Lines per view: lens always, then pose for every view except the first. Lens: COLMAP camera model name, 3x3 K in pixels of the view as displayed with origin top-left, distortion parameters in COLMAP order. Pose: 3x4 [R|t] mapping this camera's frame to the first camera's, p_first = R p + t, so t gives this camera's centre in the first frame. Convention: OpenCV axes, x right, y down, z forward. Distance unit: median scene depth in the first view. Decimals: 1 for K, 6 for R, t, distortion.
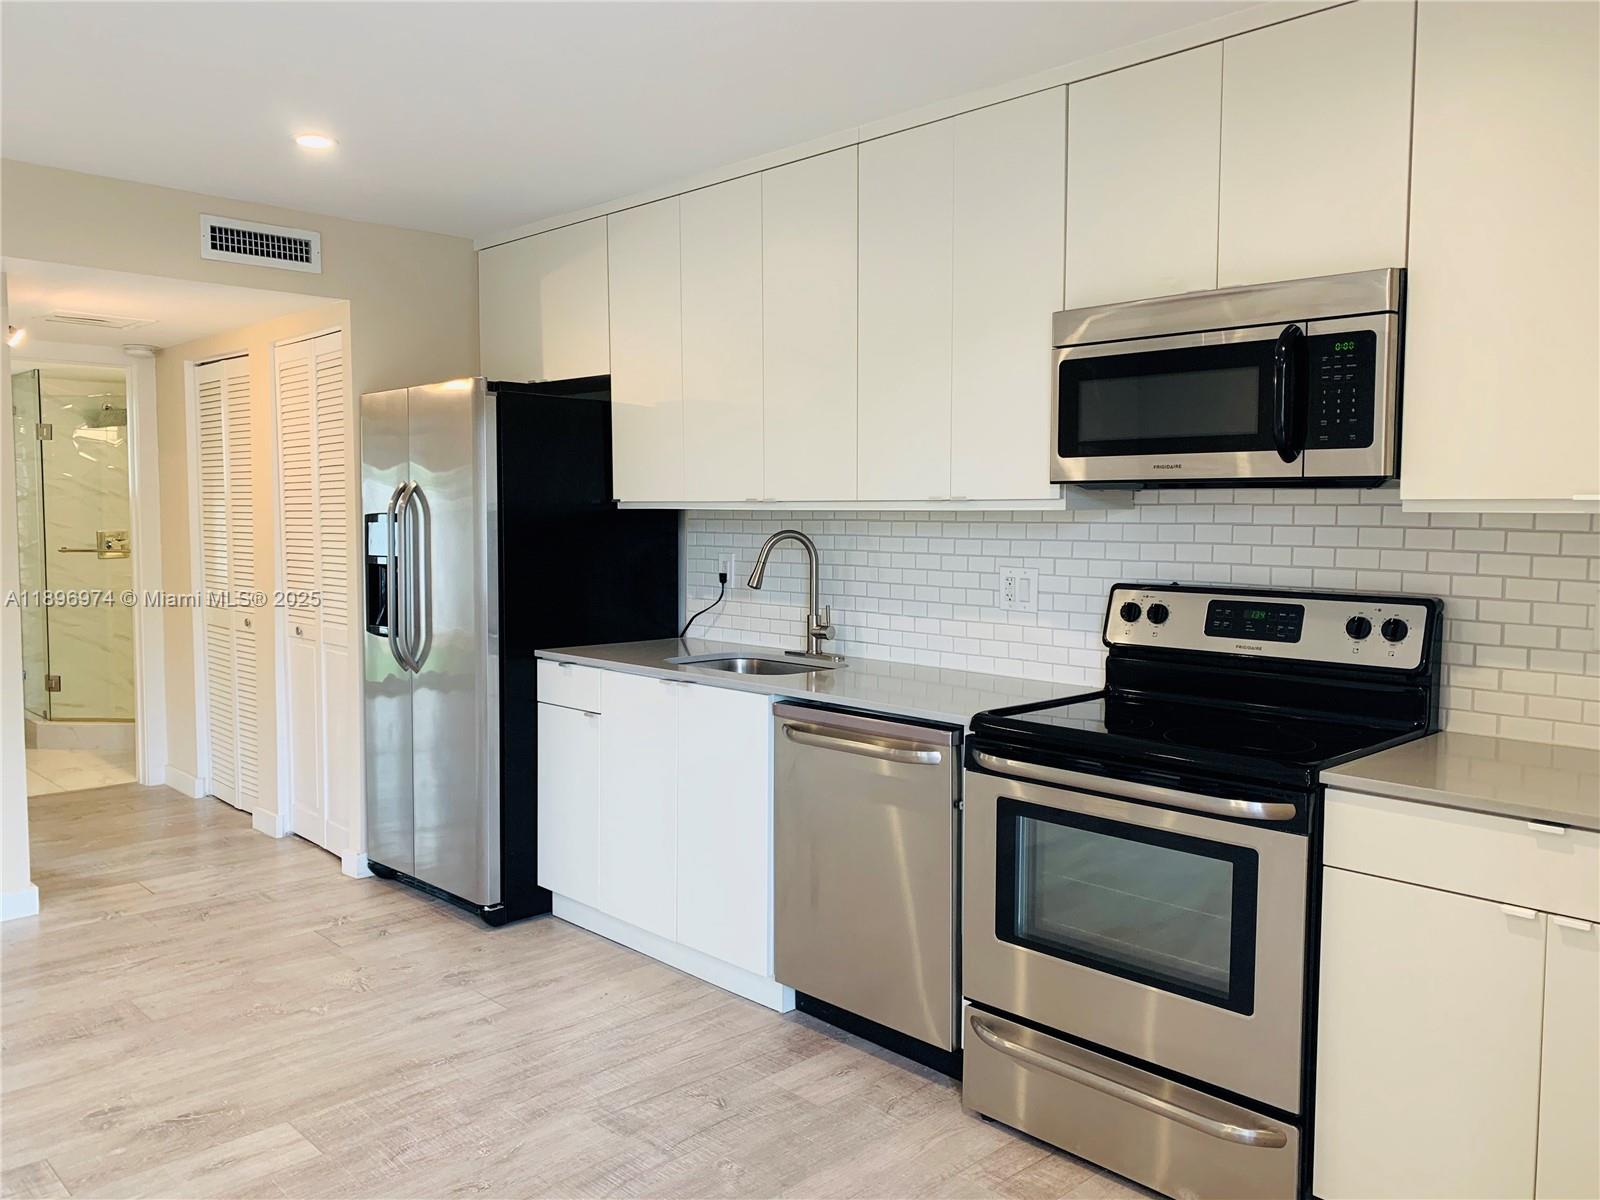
lens RADIAL K [[1235.7, 0, 796.5], [0, 1235.7, 592.2], [0, 0, 1]] dist [0.029777, -0.011114]
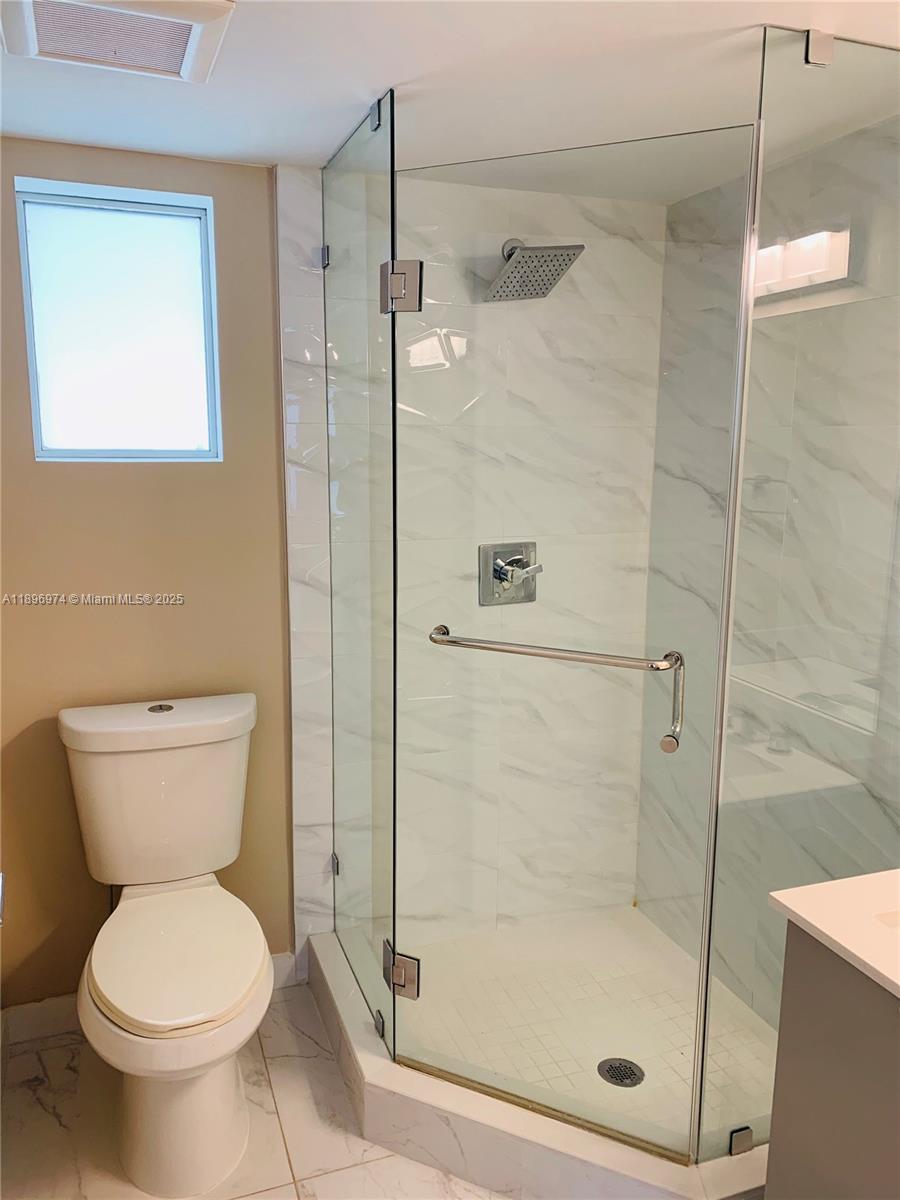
lens RADIAL K [[926.8, 0, 455.5], [0, 926.8, 595.8], [0, 0, 1]] dist [0.029777, -0.011114]
pose [[0.912219, 0.068859, -0.403875, -0.788748], [-0.028852, 0.994124, 0.104328, -0.117569], [0.408686, -0.083517, 0.908846, 1.260030]]
